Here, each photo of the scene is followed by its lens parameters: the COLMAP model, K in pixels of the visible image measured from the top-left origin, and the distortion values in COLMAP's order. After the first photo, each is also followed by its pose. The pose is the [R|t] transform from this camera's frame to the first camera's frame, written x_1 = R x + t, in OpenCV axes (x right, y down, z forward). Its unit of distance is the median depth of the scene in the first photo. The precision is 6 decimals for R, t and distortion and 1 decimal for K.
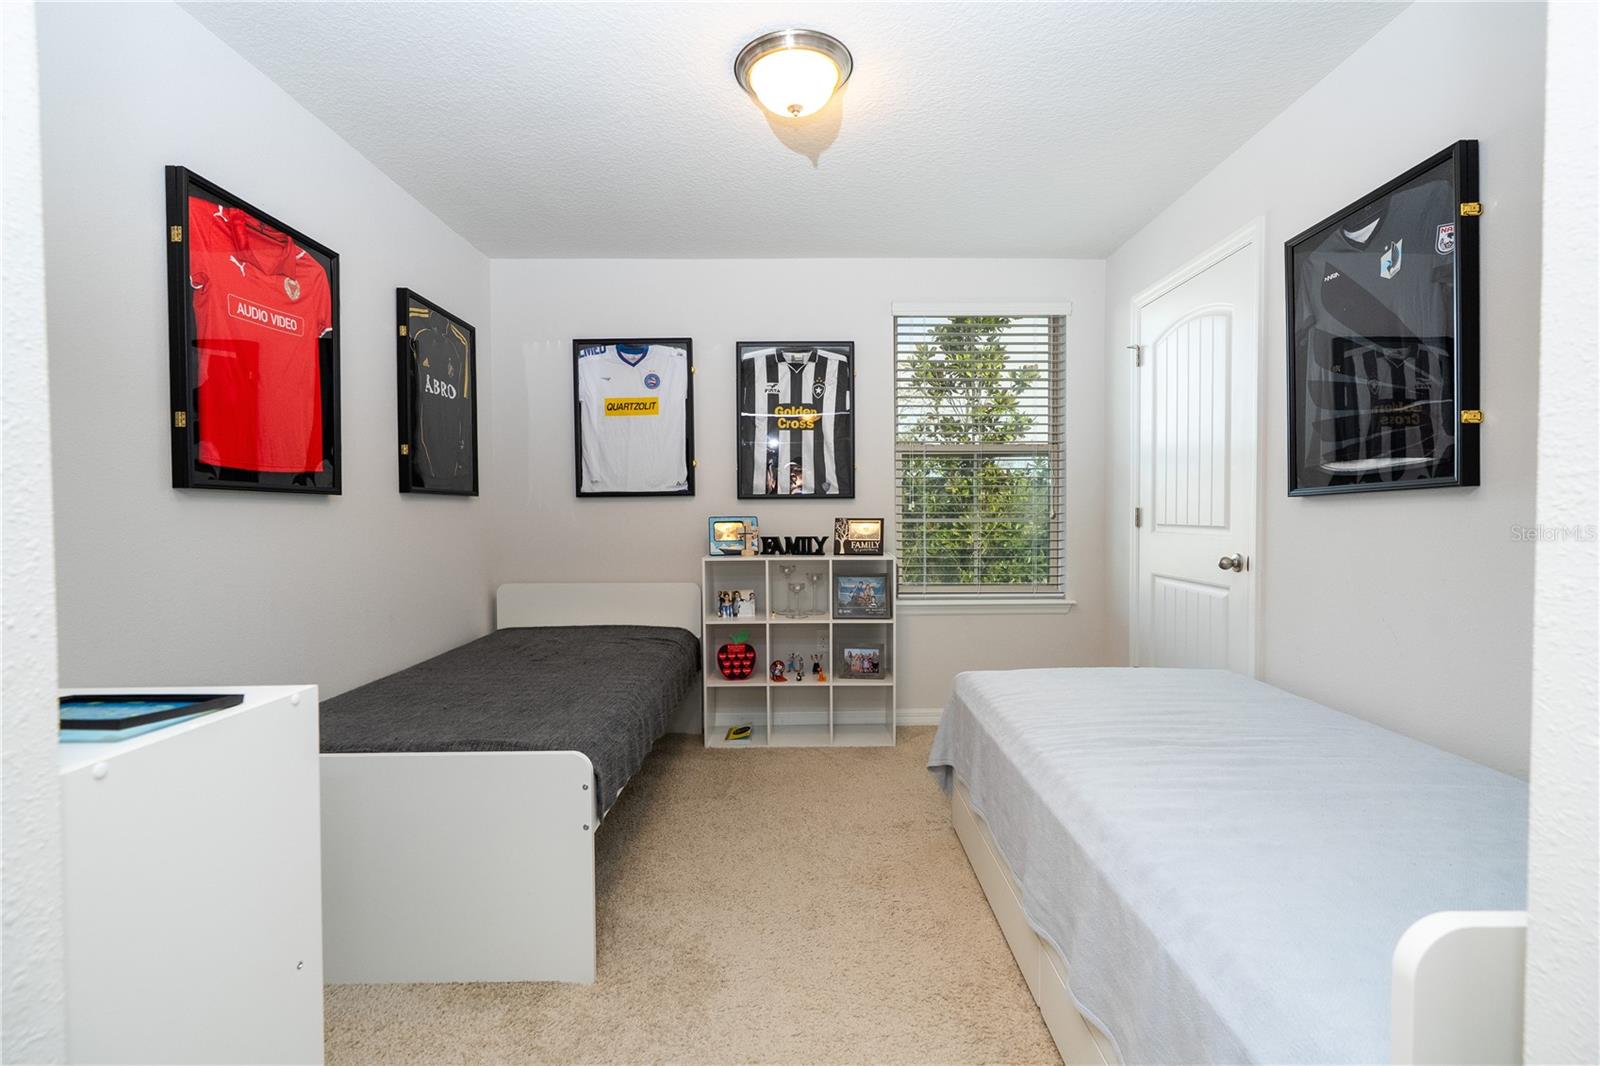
lens RADIAL K [[722.0, 0, 804.7], [0, 722.0, 526.1], [0, 0, 1]] dist [-0.000947, 0.002227]
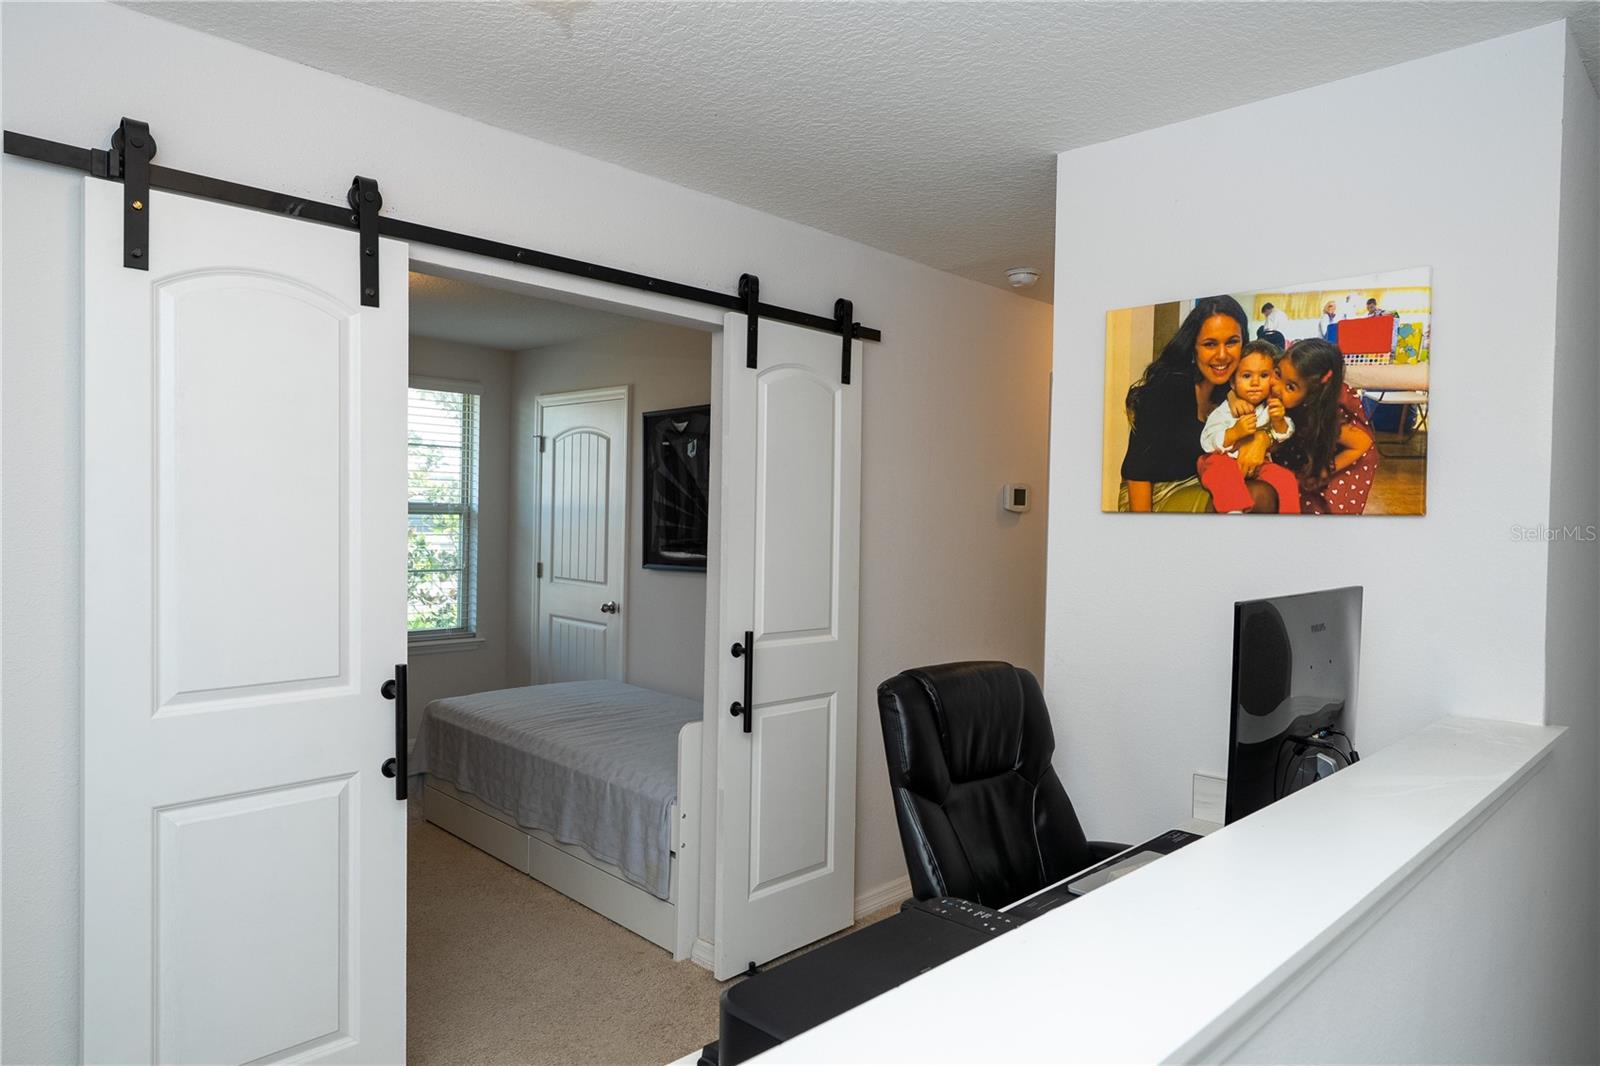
lens RADIAL K [[997.9, 0, 801.6], [0, 997.9, 531.6], [0, 0, 1]] dist [-0.001491, -0.000020]
pose [[0.714444, 0.008245, 0.699644, -0.576916], [-0.013659, 0.999904, 0.002165, -0.118212], [-0.699559, -0.011103, 0.714488, -0.762730]]
